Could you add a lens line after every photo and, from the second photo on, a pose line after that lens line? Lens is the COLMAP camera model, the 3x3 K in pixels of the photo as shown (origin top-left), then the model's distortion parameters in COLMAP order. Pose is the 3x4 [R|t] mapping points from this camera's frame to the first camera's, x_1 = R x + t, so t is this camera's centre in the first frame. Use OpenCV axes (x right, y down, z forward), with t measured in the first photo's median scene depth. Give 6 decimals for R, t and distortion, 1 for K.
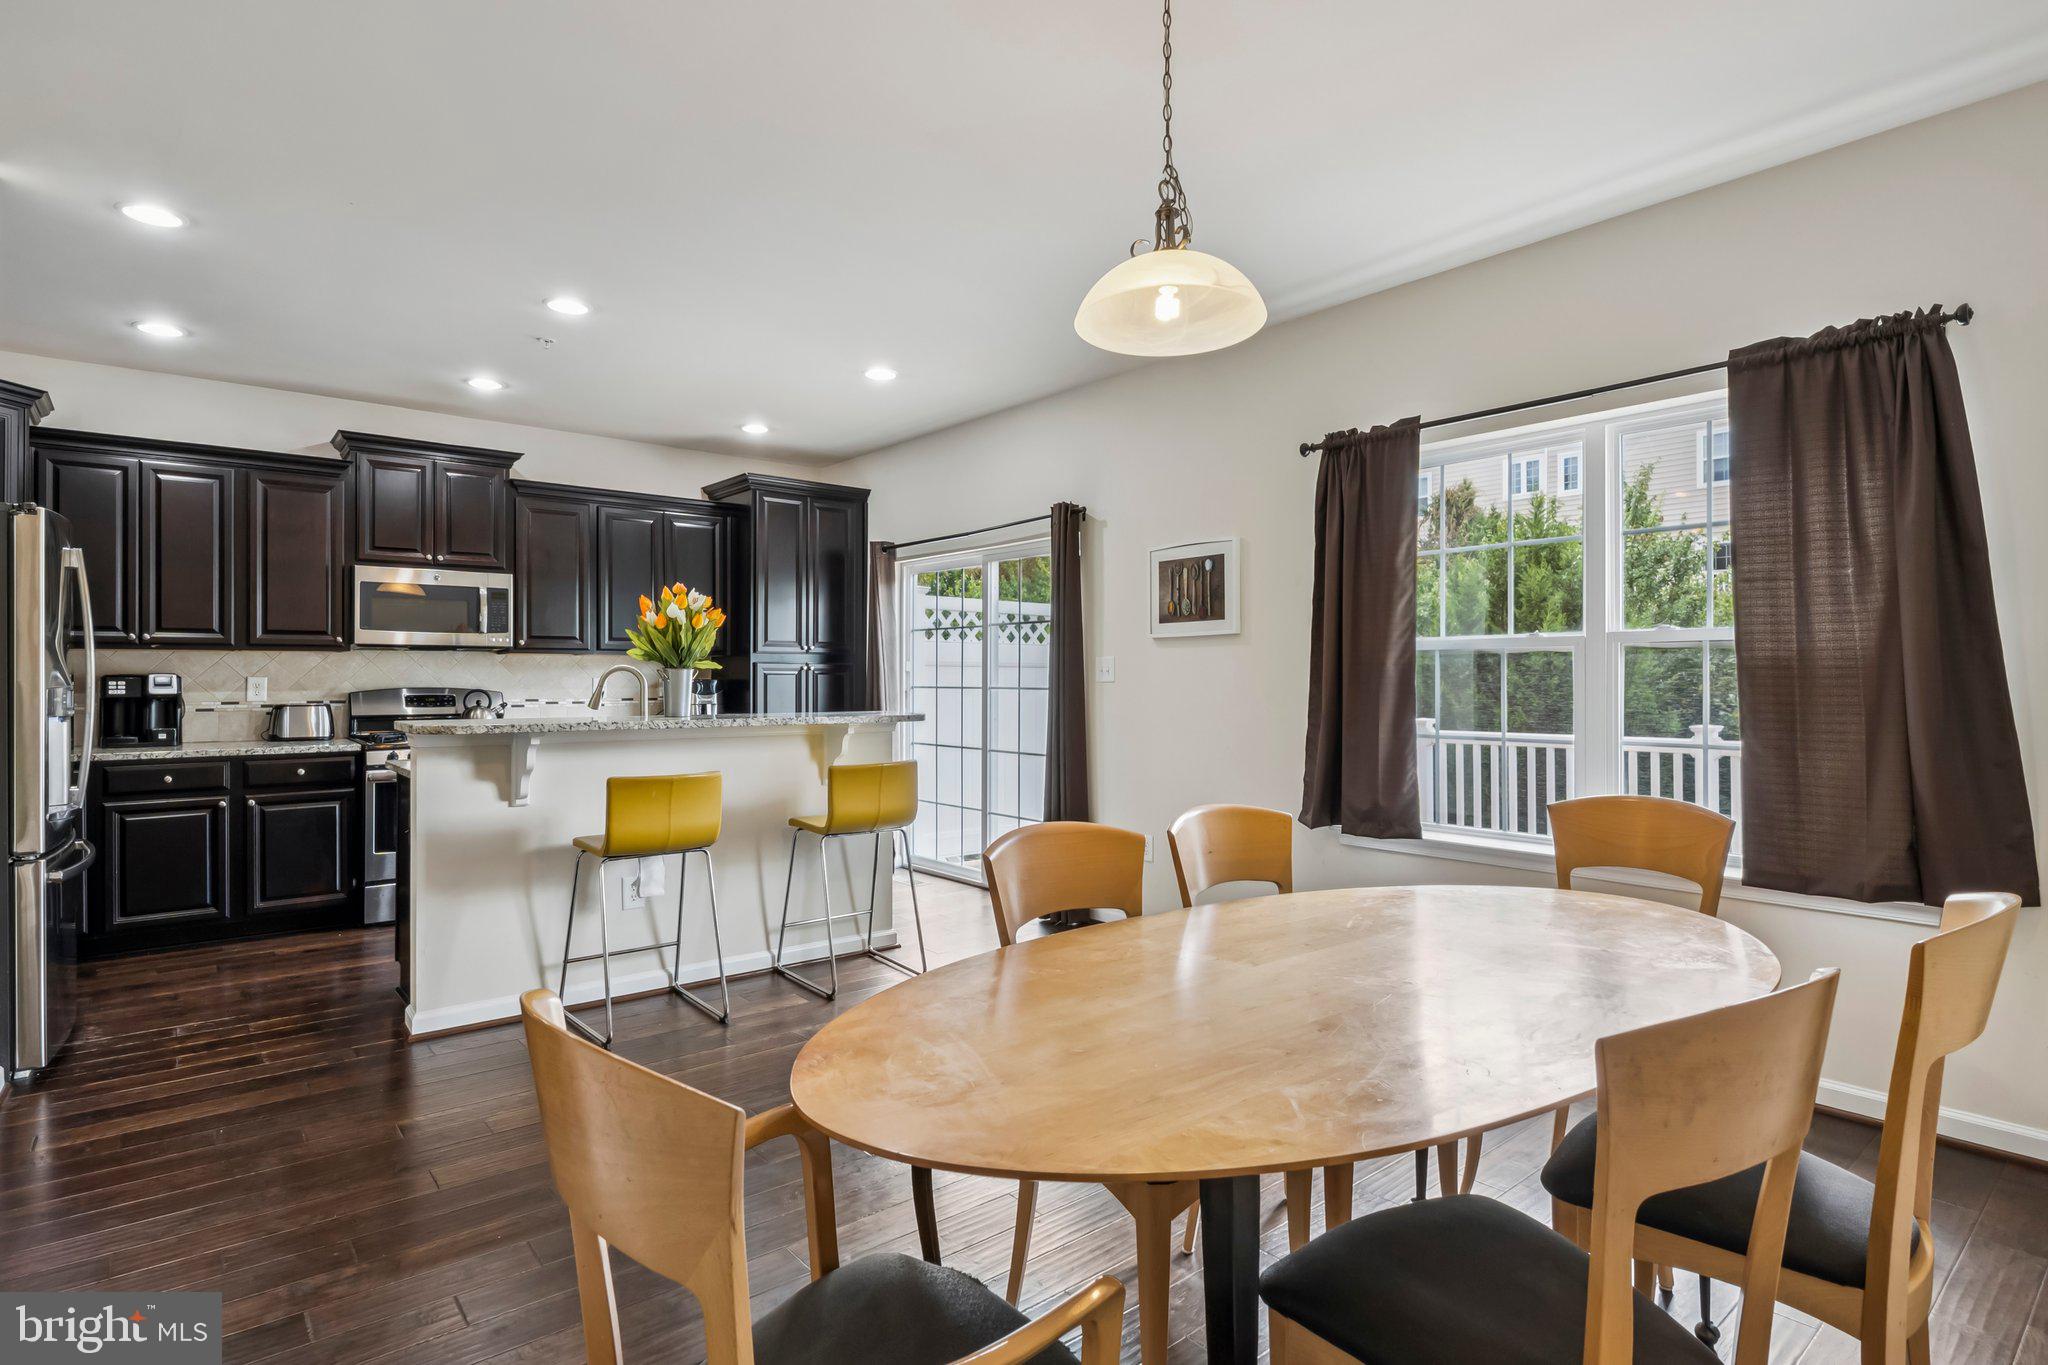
lens RADIAL K [[1025.8, 0, 1022.1], [0, 1025.8, 678.0], [0, 0, 1]] dist [0.000083, -0.001027]
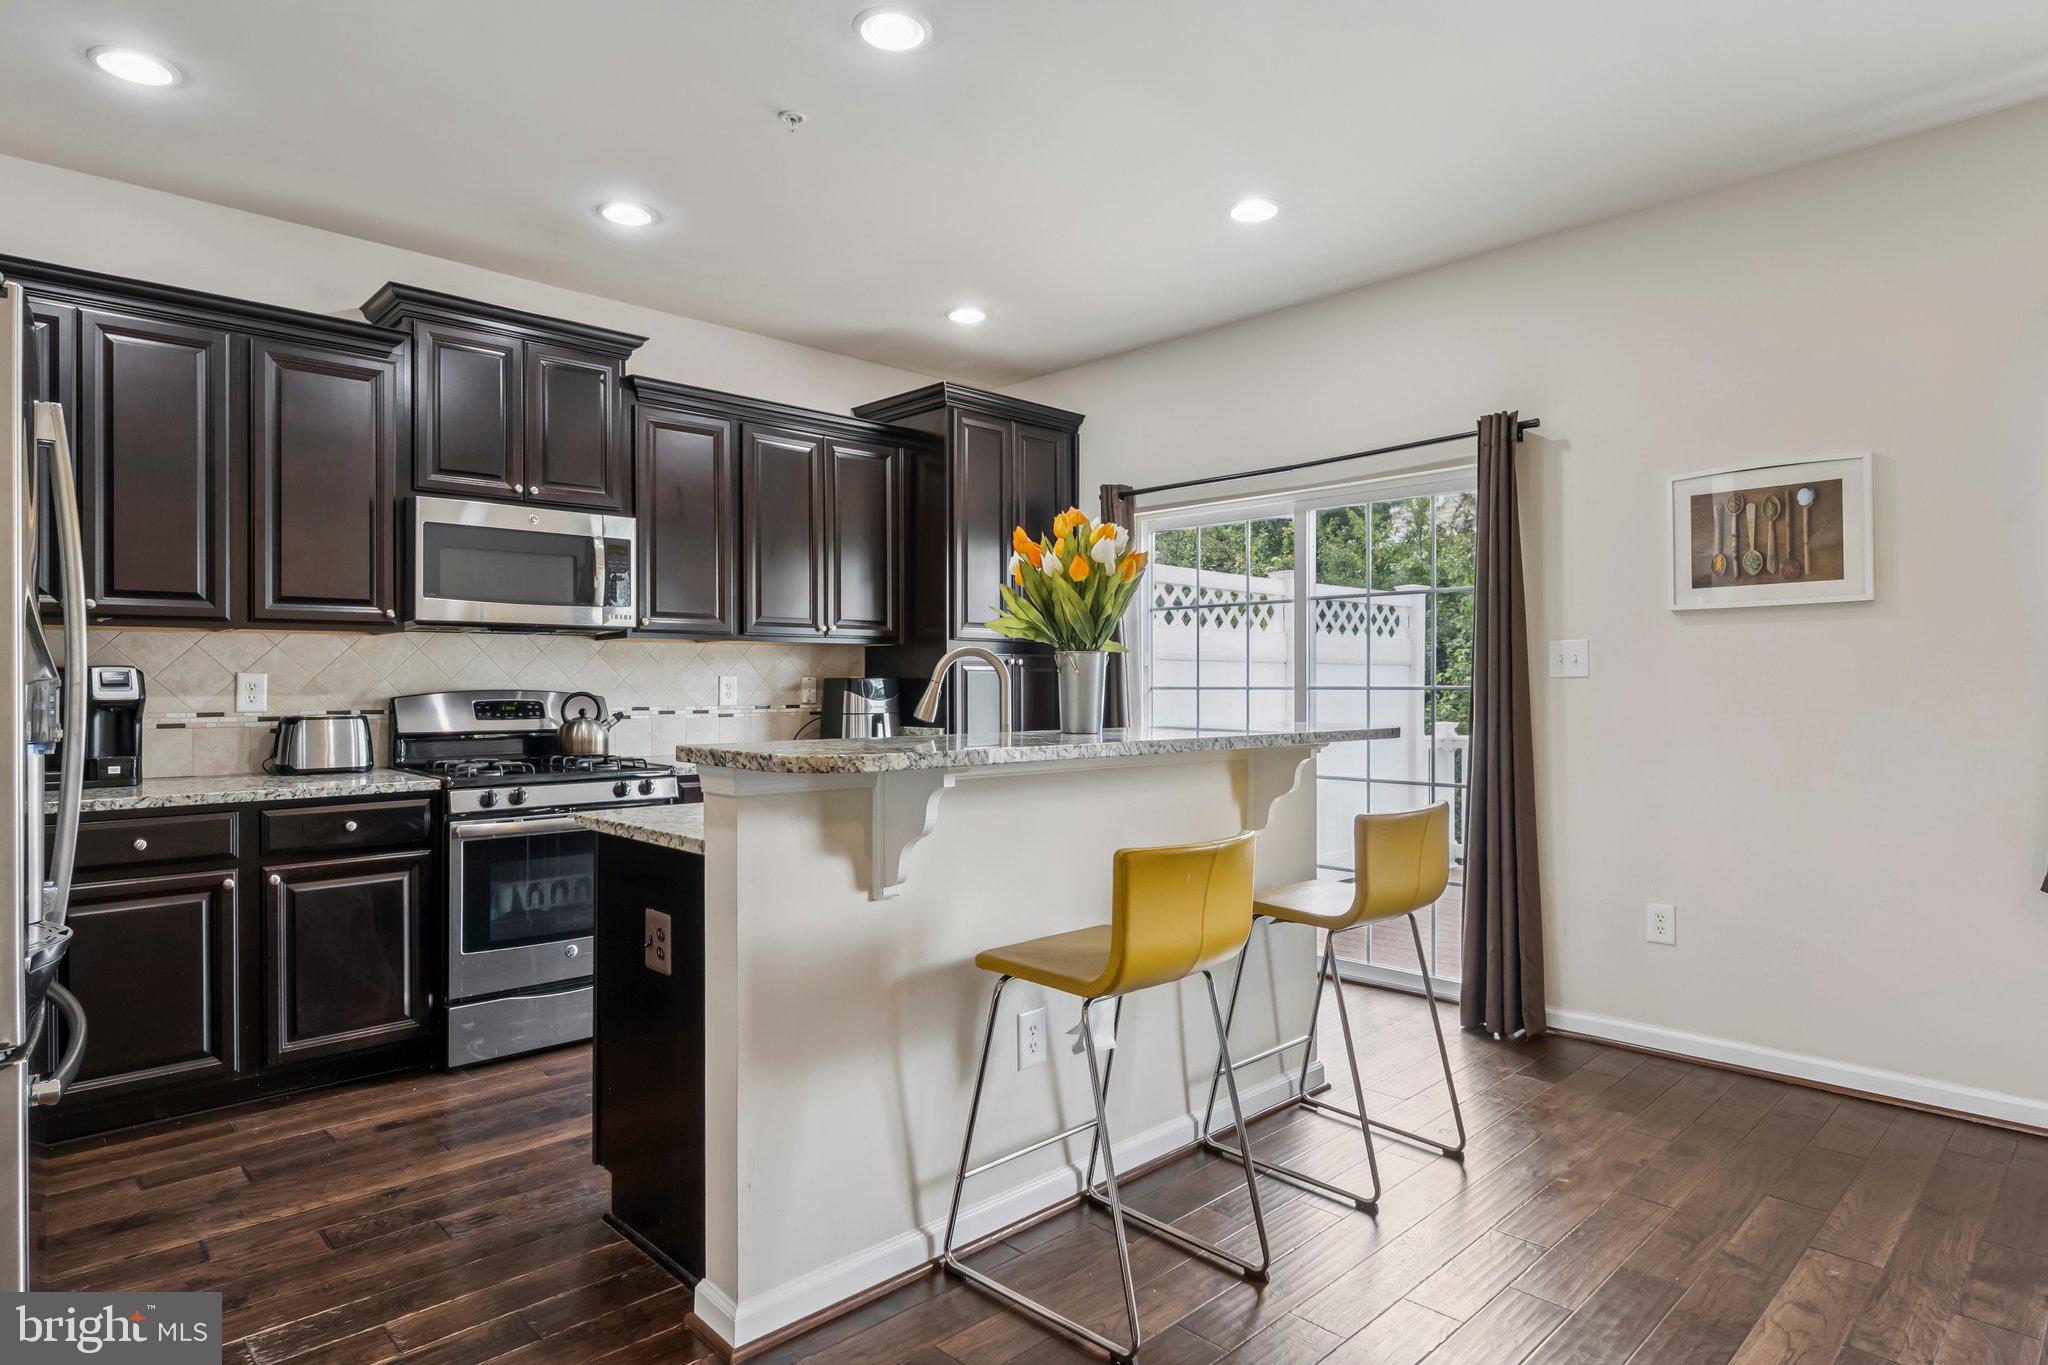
lens RADIAL K [[1124.2, 0, 1024.0], [0, 1124.2, 682.5], [0, 0, 1]] dist [-0.003622, 0.000435]
pose [[0.997312, -0.002680, 0.073222, -0.328307], [0.002791, 0.999995, -0.001413, 0.007385], [-0.073218, 0.001613, 0.997315, 0.282168]]
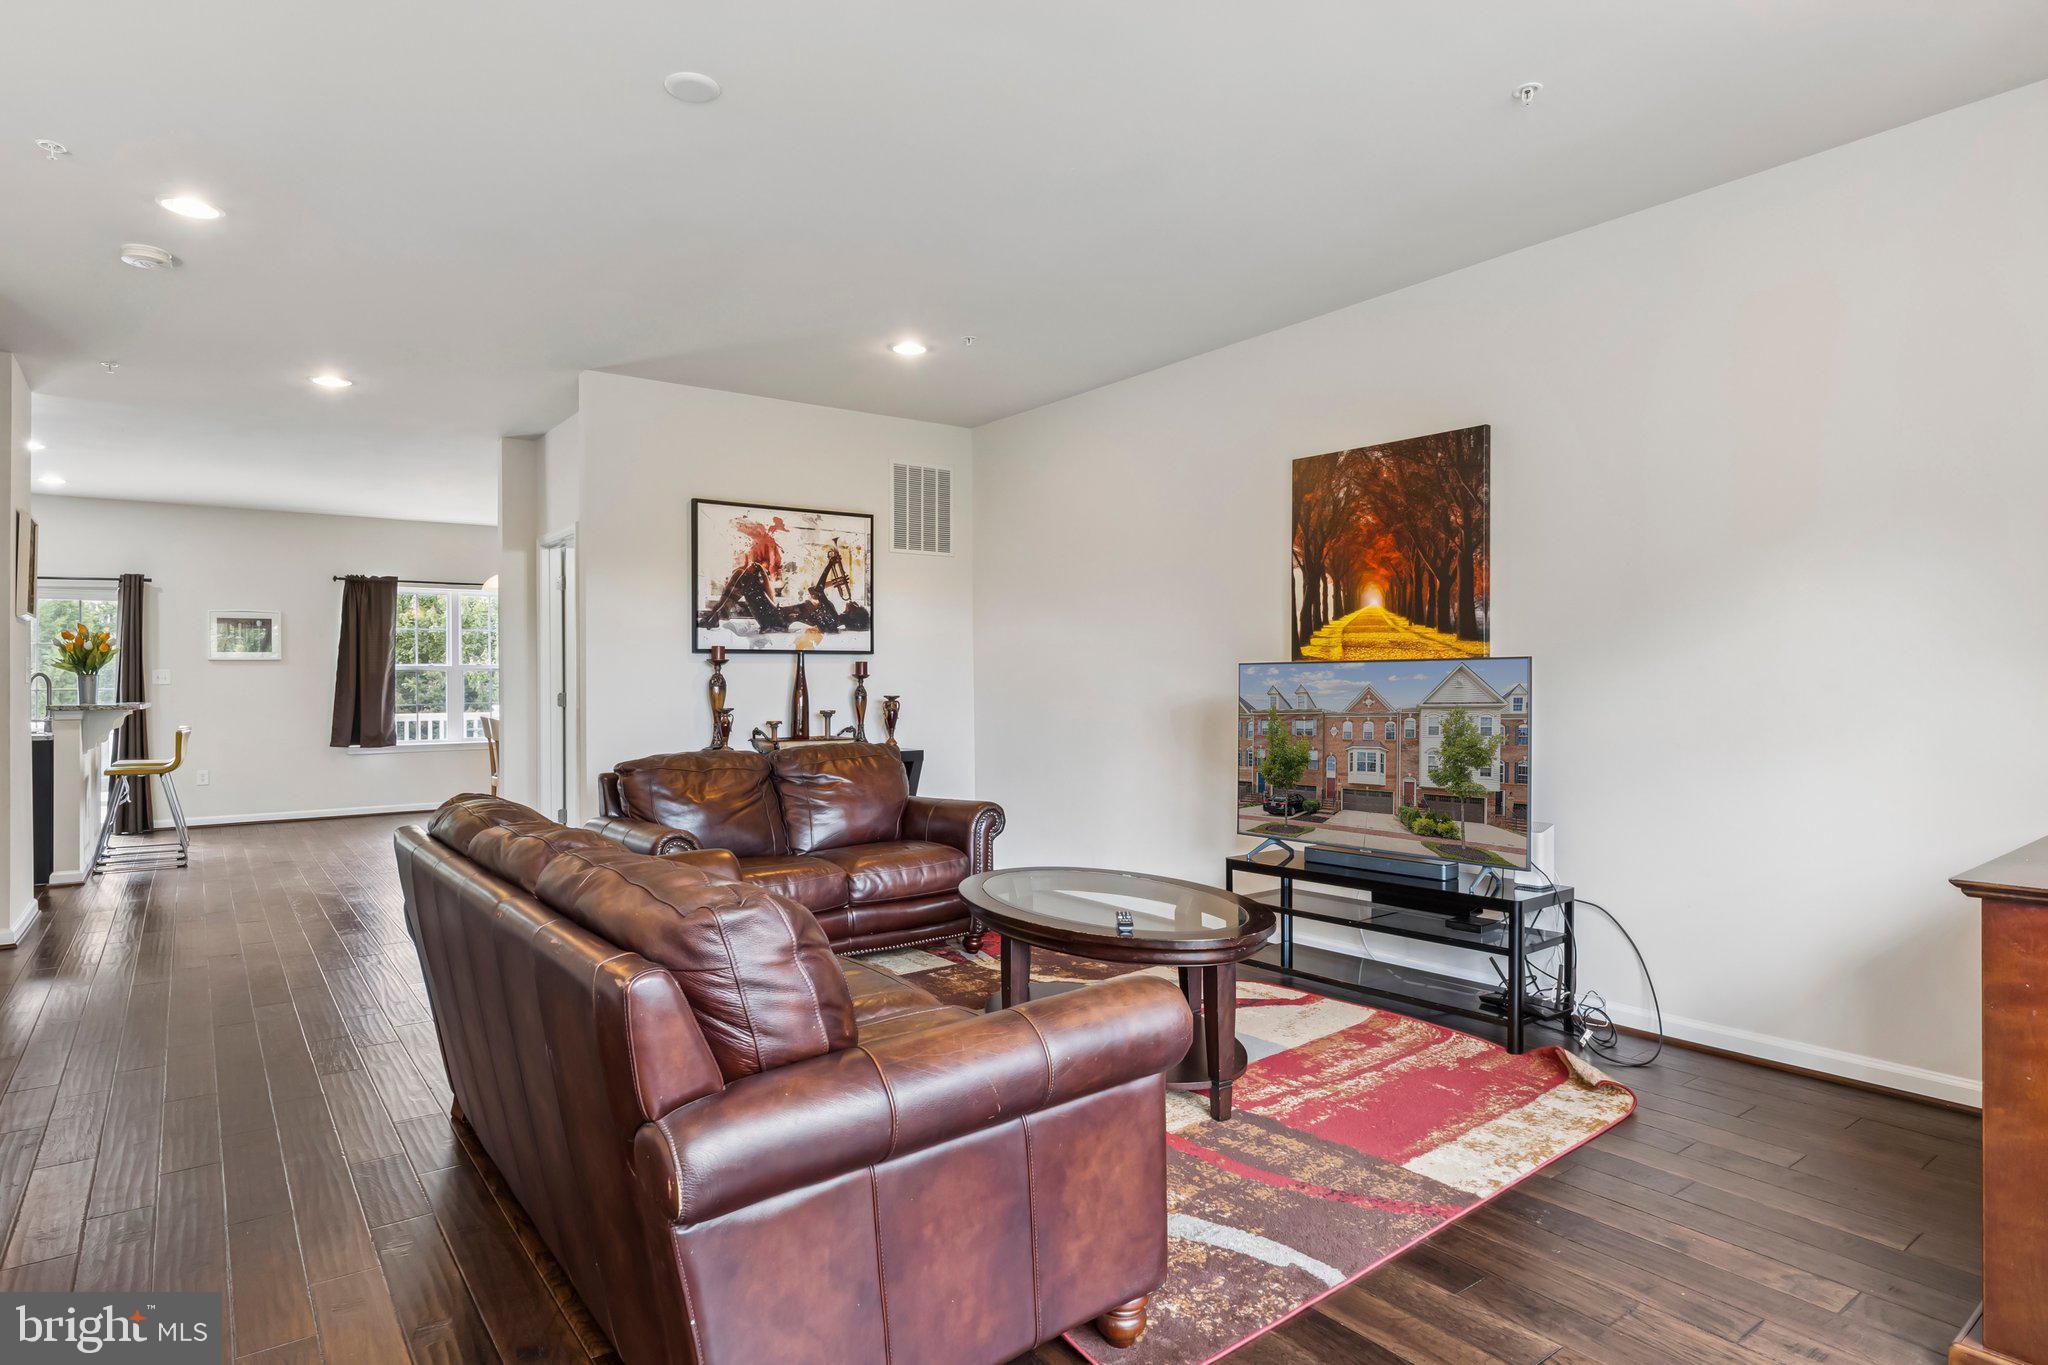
lens RADIAL K [[1124.2, 0, 1024.0], [0, 1124.2, 682.5], [0, 0, 1]] dist [-0.003622, 0.000435]
pose [[0.040777, -0.000137, 0.999168, -1.661300], [0.007680, 0.999970, -0.000176, 0.011895], [-0.999139, 0.007681, 0.040777, -0.468425]]
